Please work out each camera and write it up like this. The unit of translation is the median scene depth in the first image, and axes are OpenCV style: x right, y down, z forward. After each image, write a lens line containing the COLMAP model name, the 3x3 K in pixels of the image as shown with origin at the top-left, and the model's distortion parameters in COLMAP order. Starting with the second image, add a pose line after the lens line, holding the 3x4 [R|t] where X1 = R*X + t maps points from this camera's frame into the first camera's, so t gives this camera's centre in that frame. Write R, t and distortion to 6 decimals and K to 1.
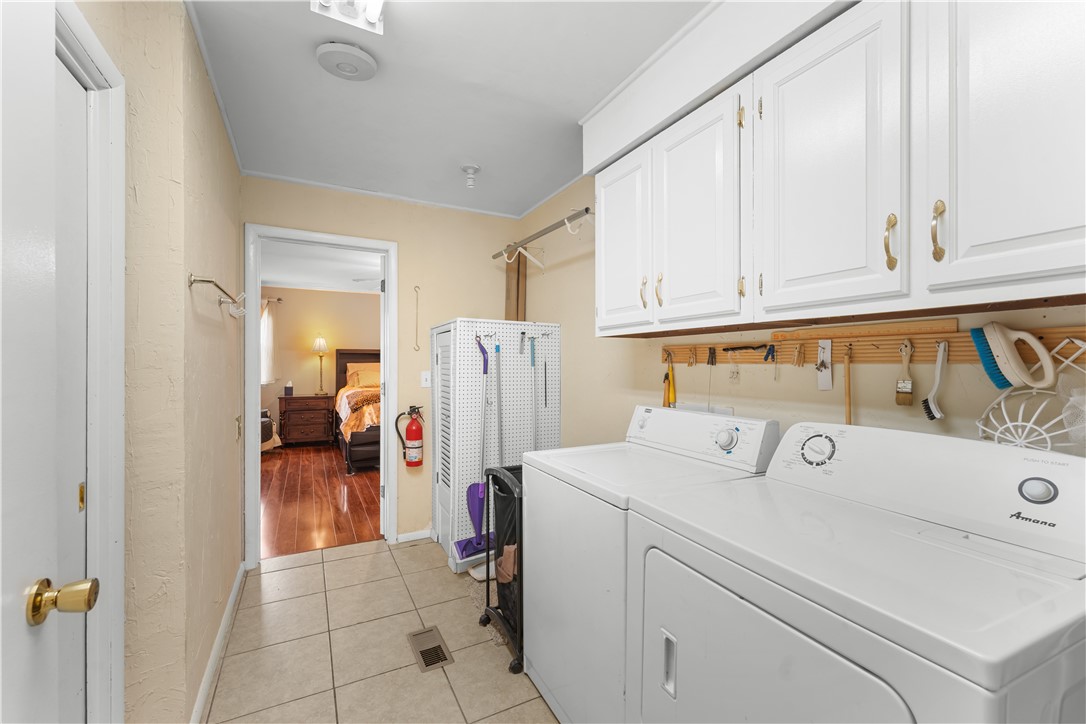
lens RADIAL K [[441.5, 0, 541.8], [0, 441.5, 361.4], [0, 0, 1]] dist [0.000057, 0.000118]
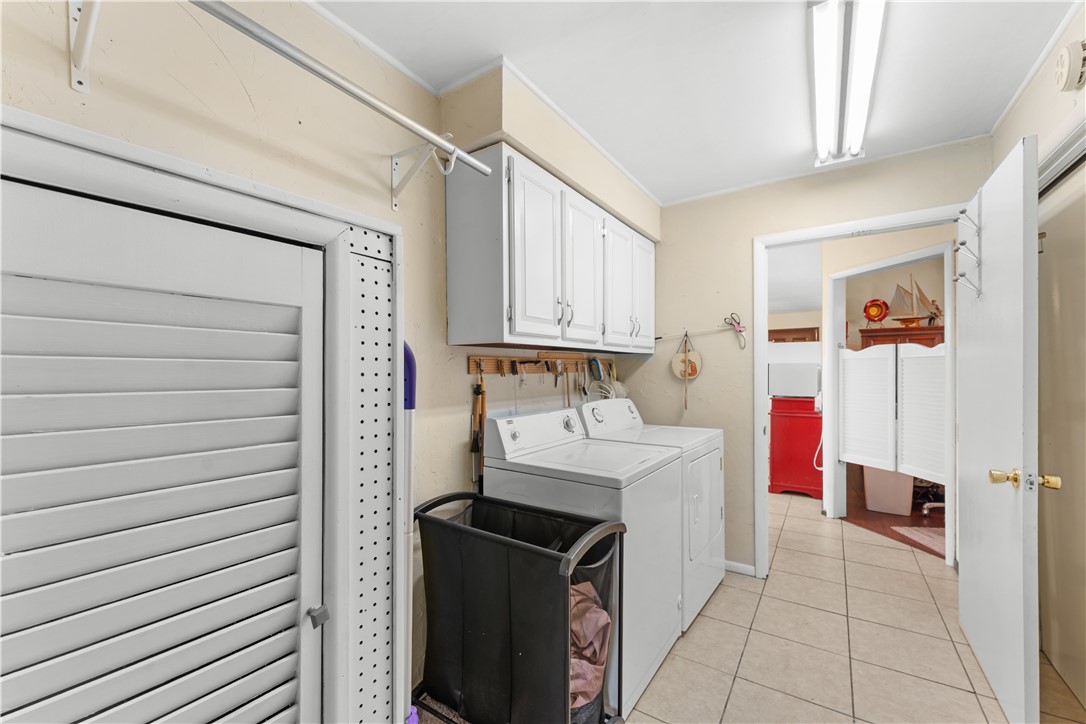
lens RADIAL K [[441.5, 0, 558.5], [0, 441.5, 376.5], [0, 0, 1]] dist [0.000057, 0.000118]
pose [[-0.494084, 0.000499, 0.869414, -0.698647], [0.007018, 0.999970, 0.003414, 0.009112], [-0.869386, 0.007789, -0.494073, 1.452057]]
